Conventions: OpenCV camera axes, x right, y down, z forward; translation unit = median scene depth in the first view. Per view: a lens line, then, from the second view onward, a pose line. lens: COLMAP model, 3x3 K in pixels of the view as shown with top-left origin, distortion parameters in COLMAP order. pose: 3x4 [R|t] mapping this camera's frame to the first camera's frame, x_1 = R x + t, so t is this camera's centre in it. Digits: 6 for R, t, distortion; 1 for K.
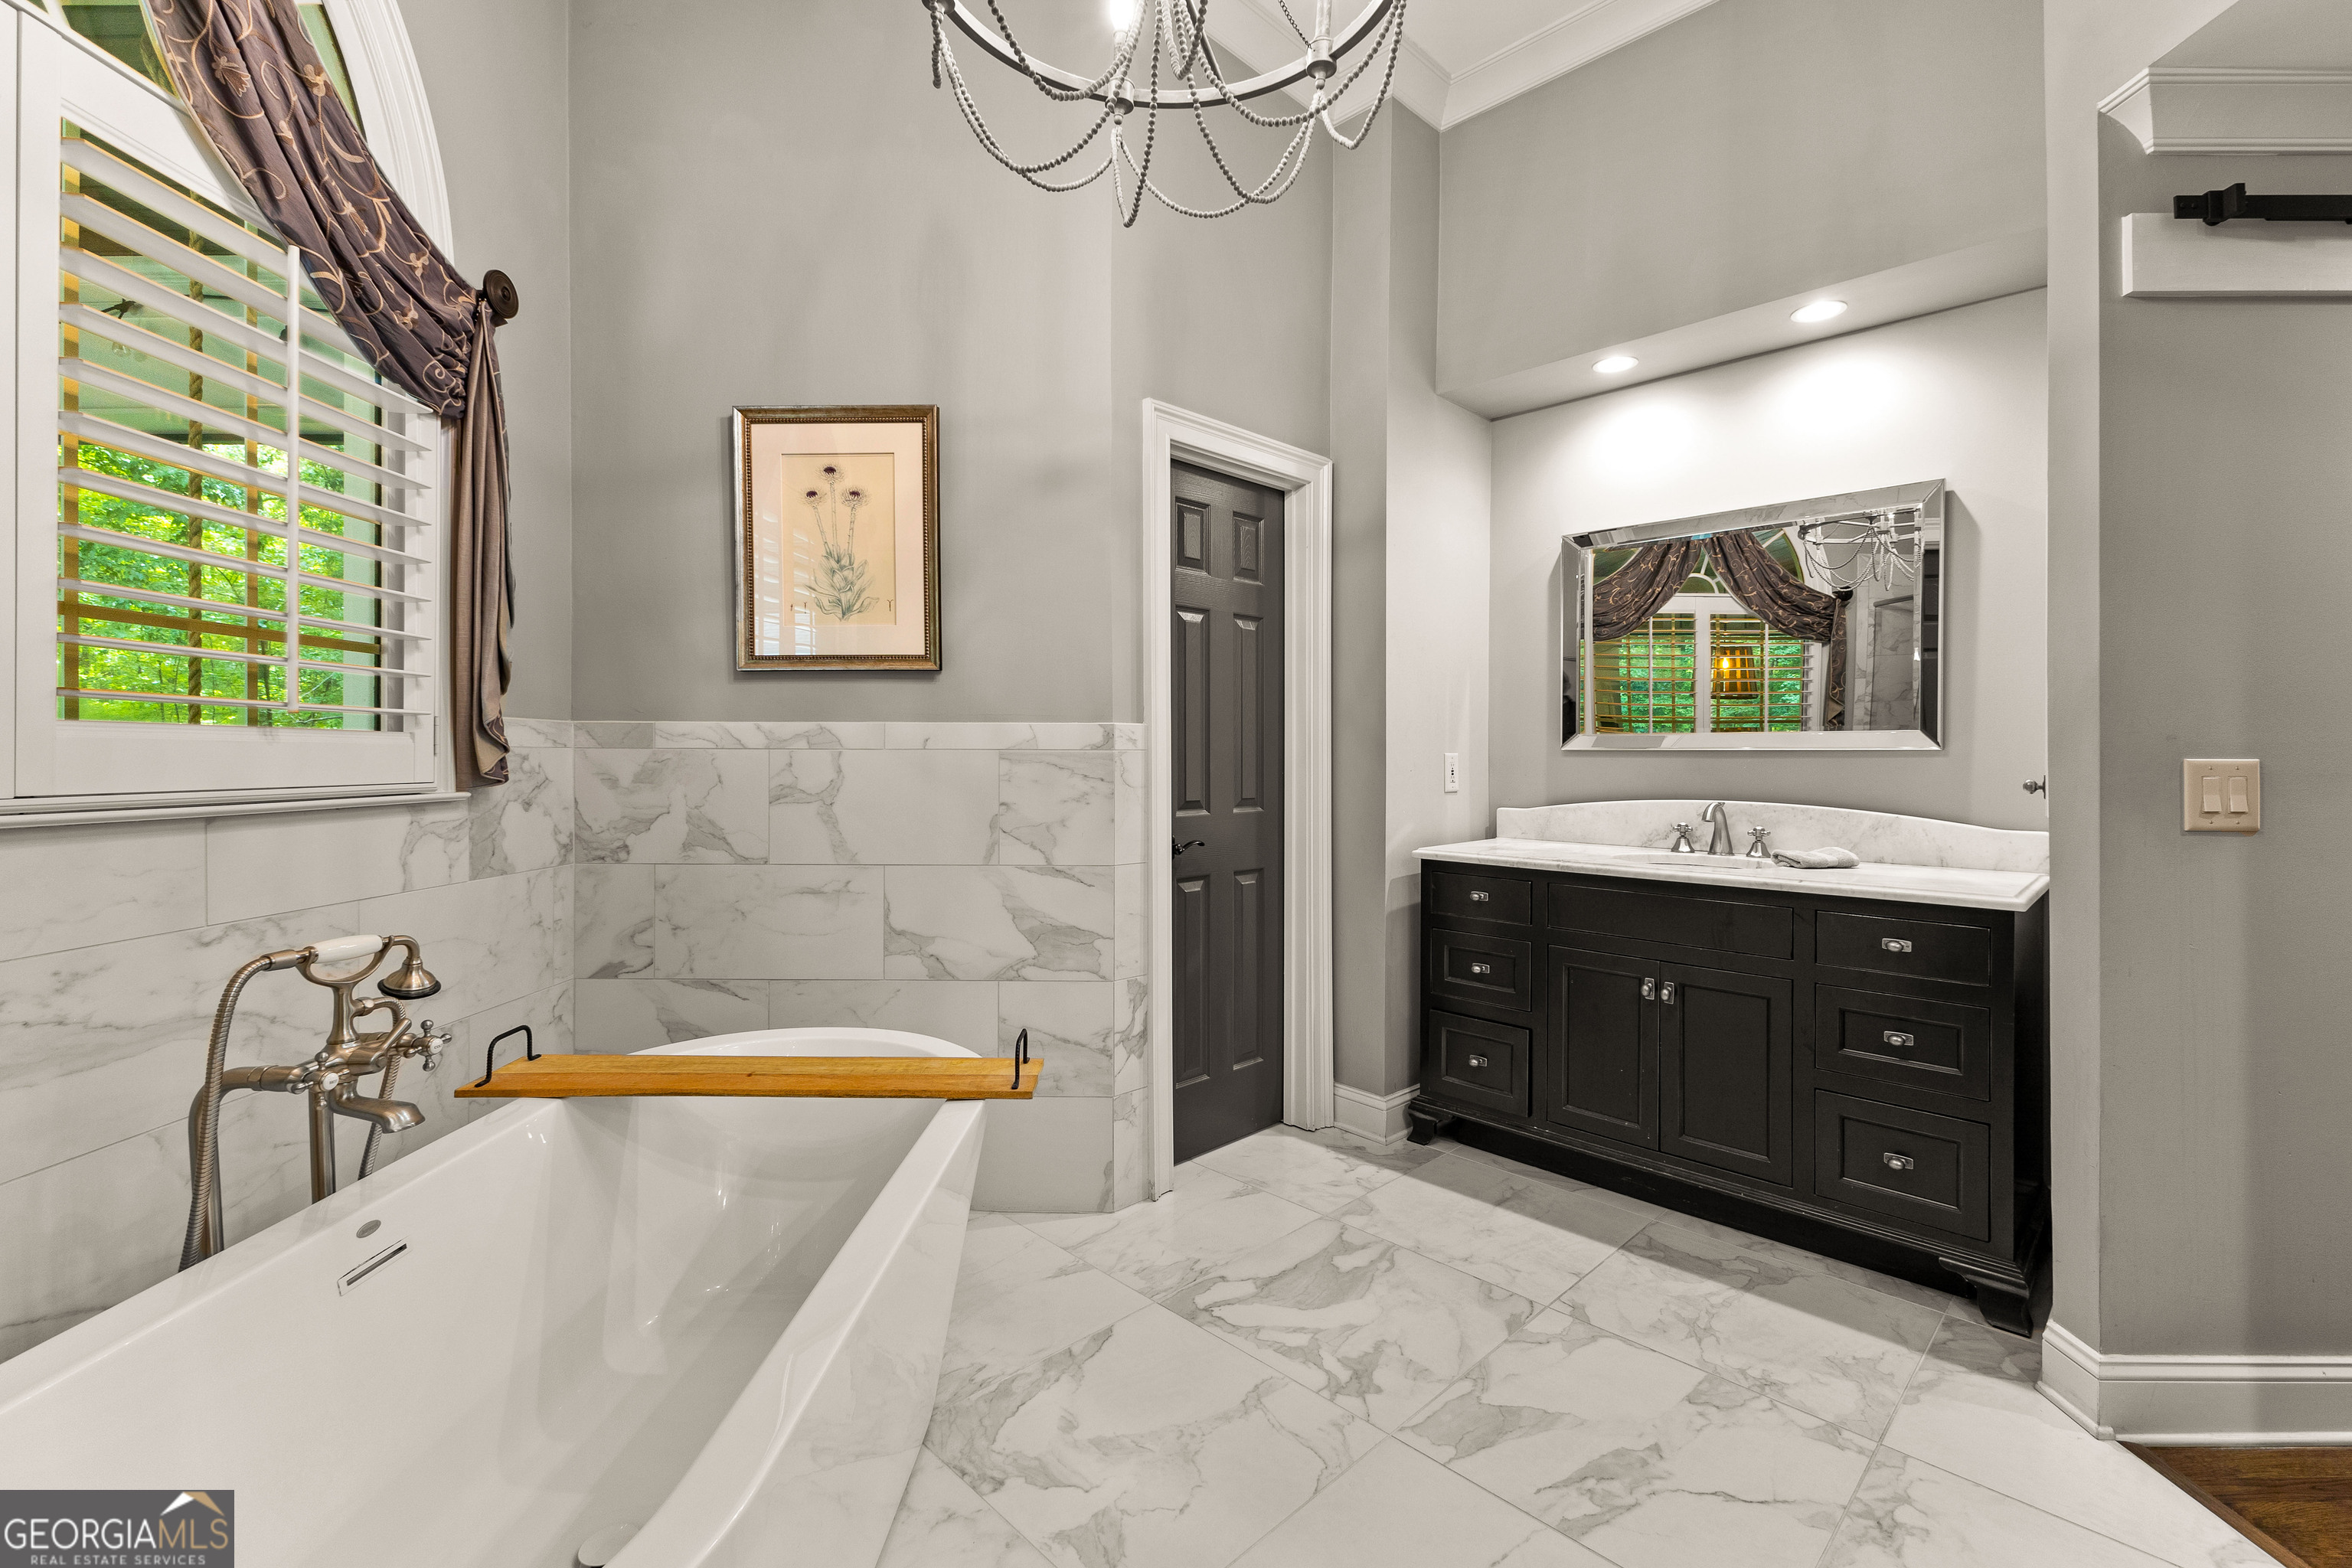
lens RADIAL K [[1008.5, 0, 1174.6], [0, 1008.5, 754.8], [0, 0, 1]] dist [-0.000155, -0.000212]
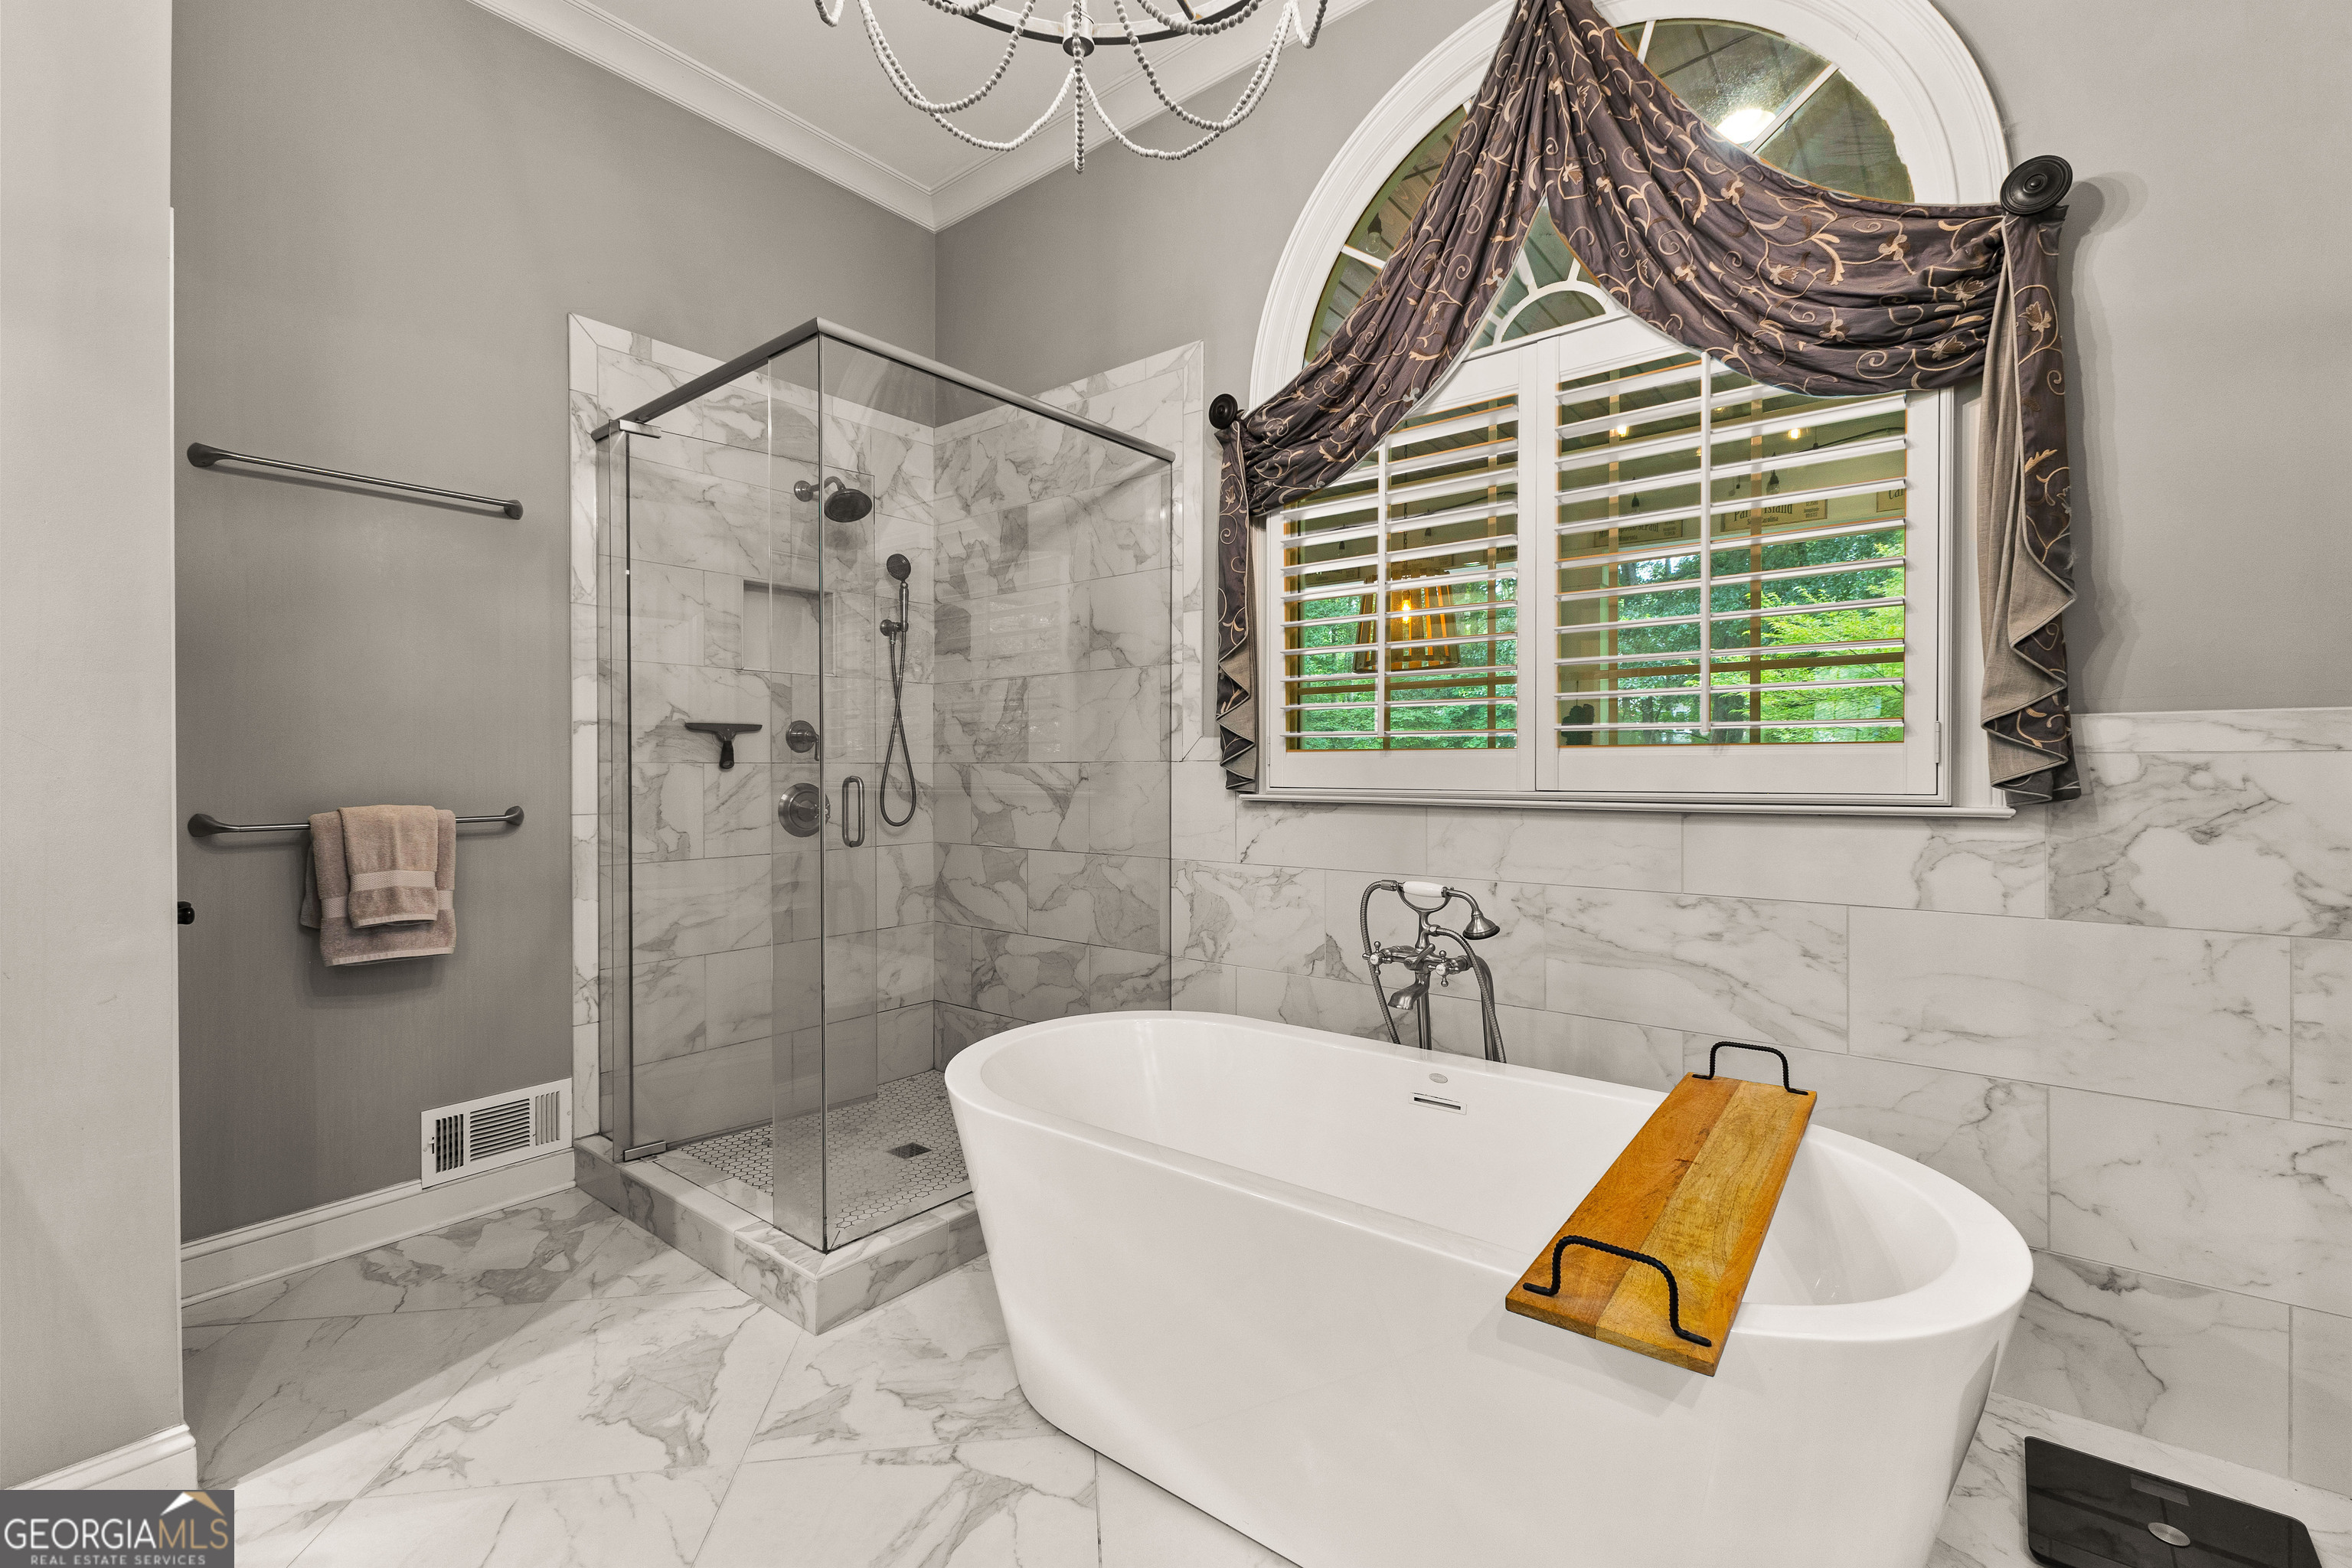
lens RADIAL K [[1019.3, 0, 1180.9], [0, 1019.3, 772.6], [0, 0, 1]] dist [0.009551, -0.000719]
pose [[-0.600847, 0.004374, -0.799352, 0.488332], [0.003108, 0.999990, 0.003135, 0.003184], [0.799358, -0.000601, -0.600855, 1.195323]]
